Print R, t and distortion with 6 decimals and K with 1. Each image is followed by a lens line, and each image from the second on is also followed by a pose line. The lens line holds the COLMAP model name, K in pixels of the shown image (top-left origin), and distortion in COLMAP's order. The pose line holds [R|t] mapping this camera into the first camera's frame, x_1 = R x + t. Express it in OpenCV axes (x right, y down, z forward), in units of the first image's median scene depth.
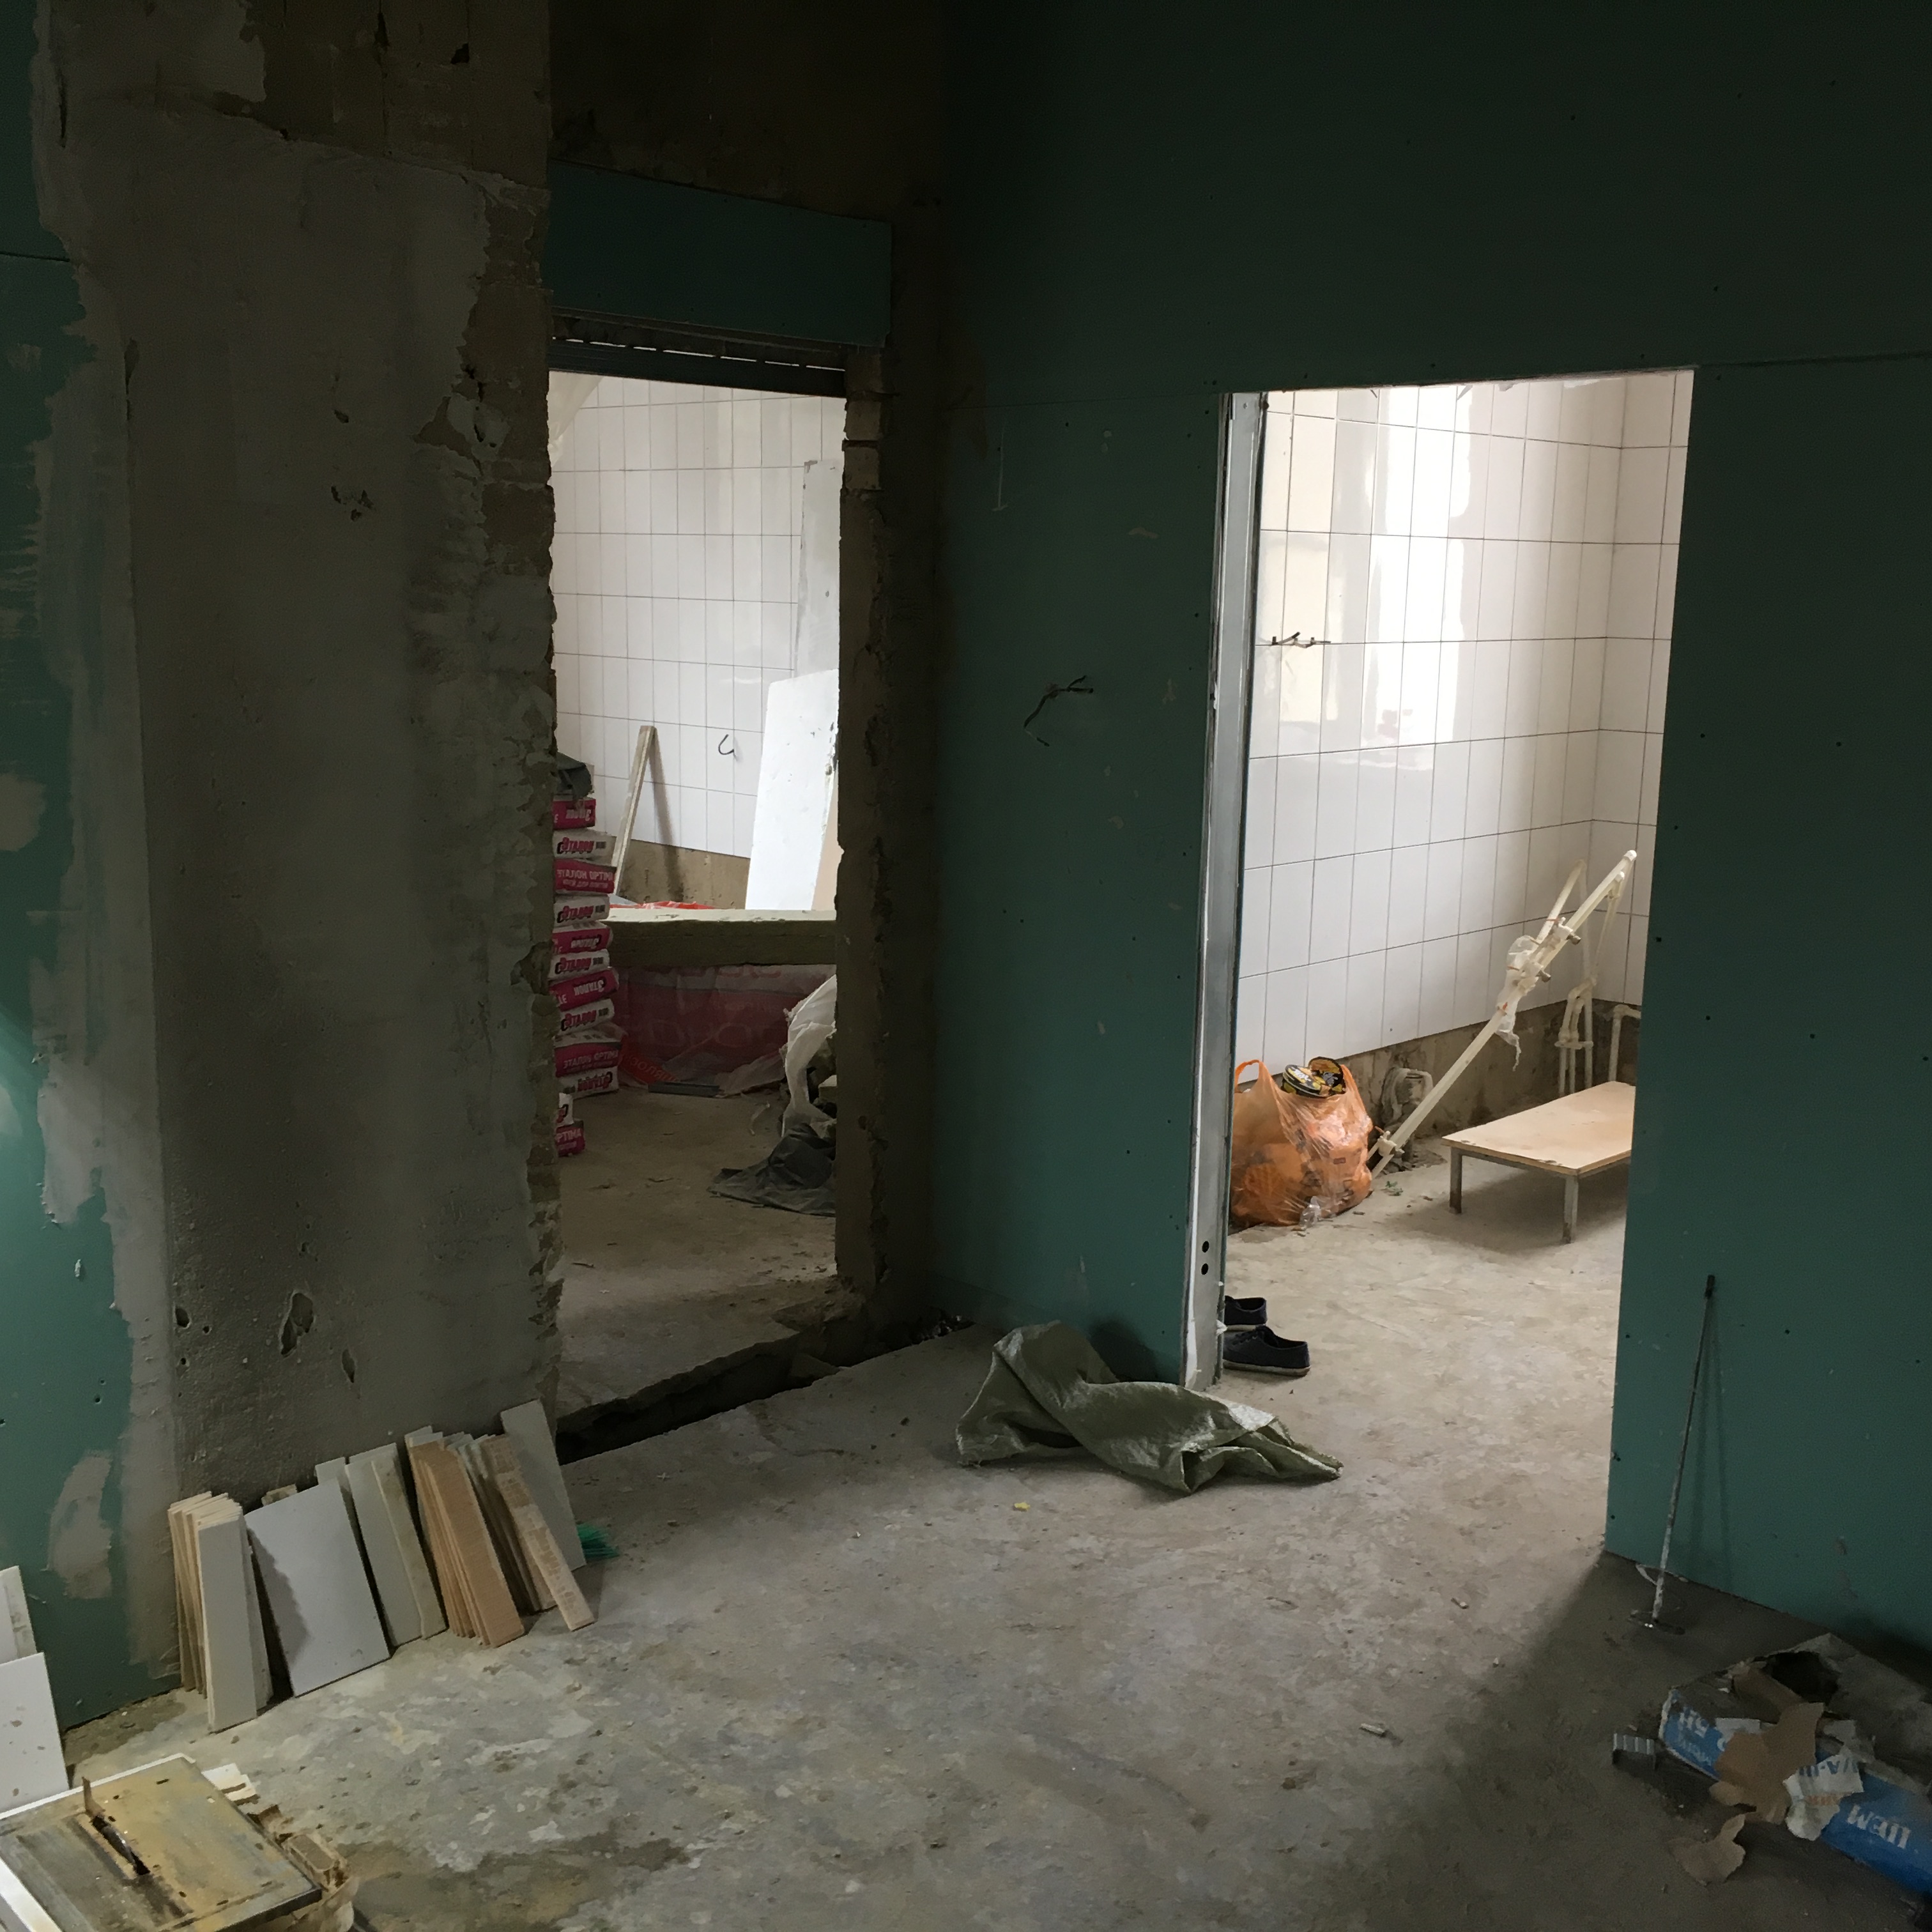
lens RADIAL K [[2174.7, 0, 973.4], [0, 2174.7, 975.1], [0, 0, 1]] dist [0.040504, 0.000000]
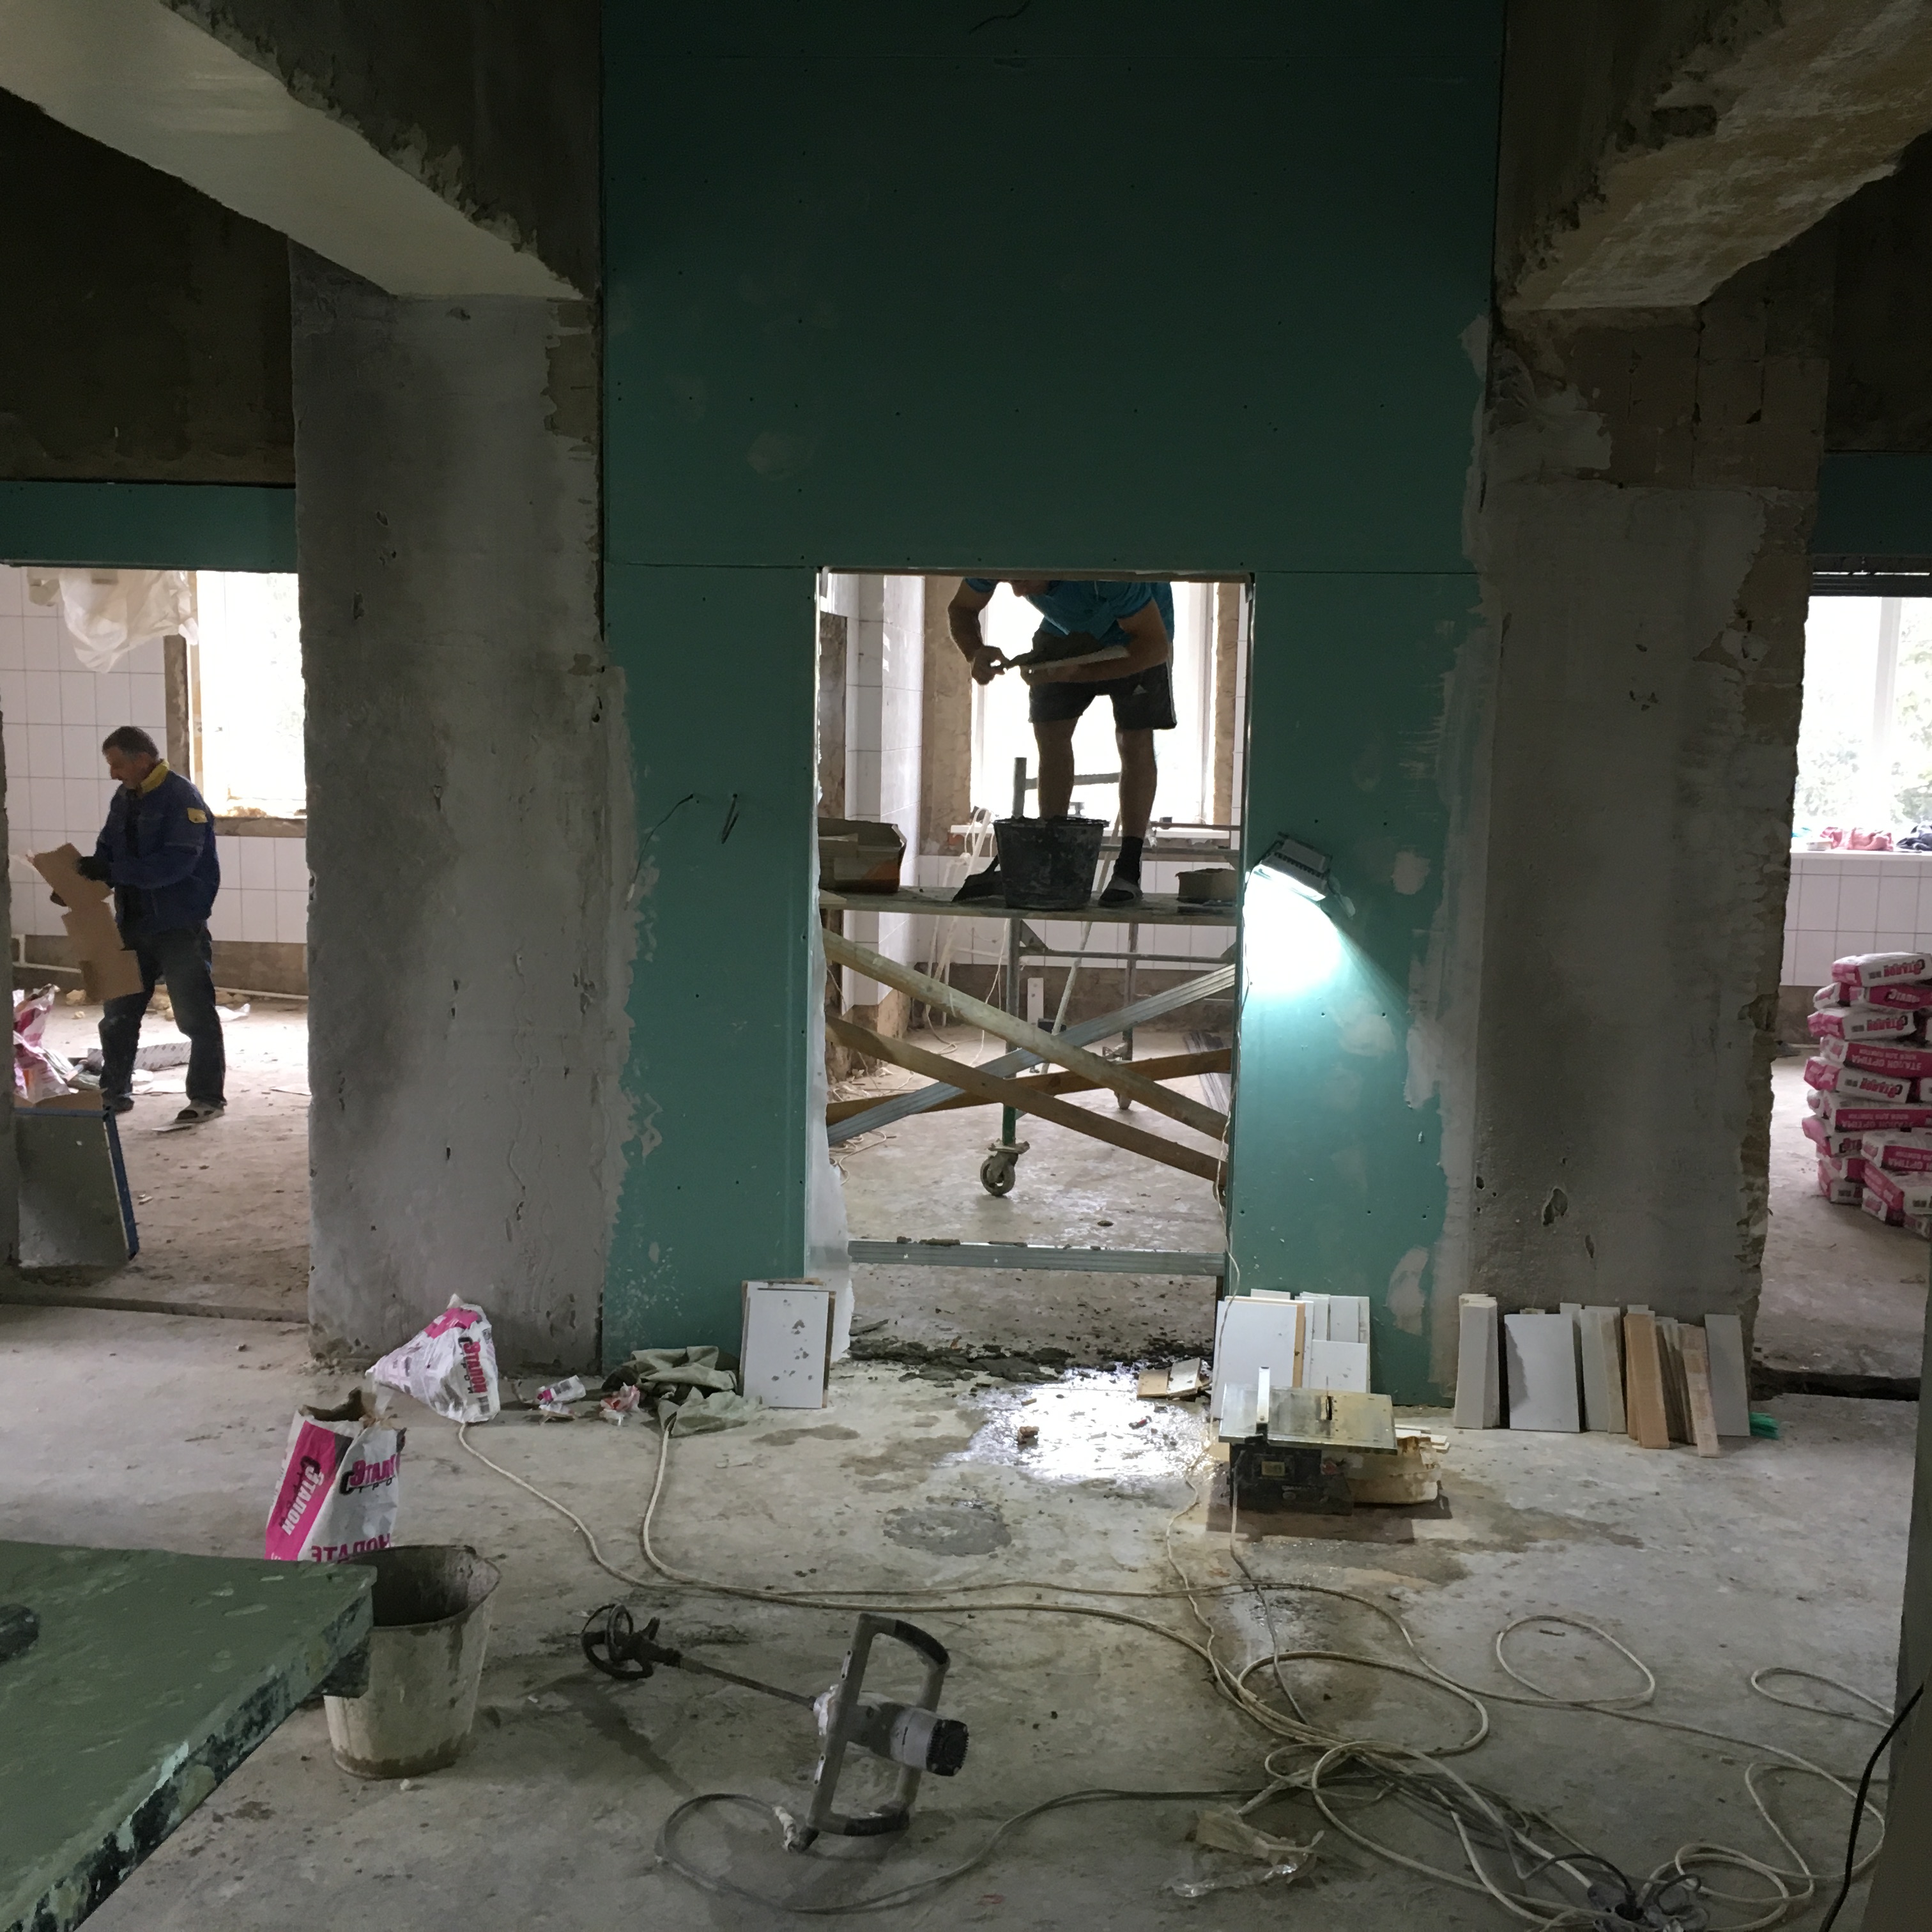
lens RADIAL K [[2174.7, 0, 975.2], [0, 2174.7, 967.8], [0, 0, 1]] dist [0.040504, 0.000000]
pose [[0.621371, 0.076943, -0.779730, 0.685781], [-0.150214, 0.988405, -0.022172, 0.088943], [0.768983, 0.130904, 0.625724, -0.361701]]
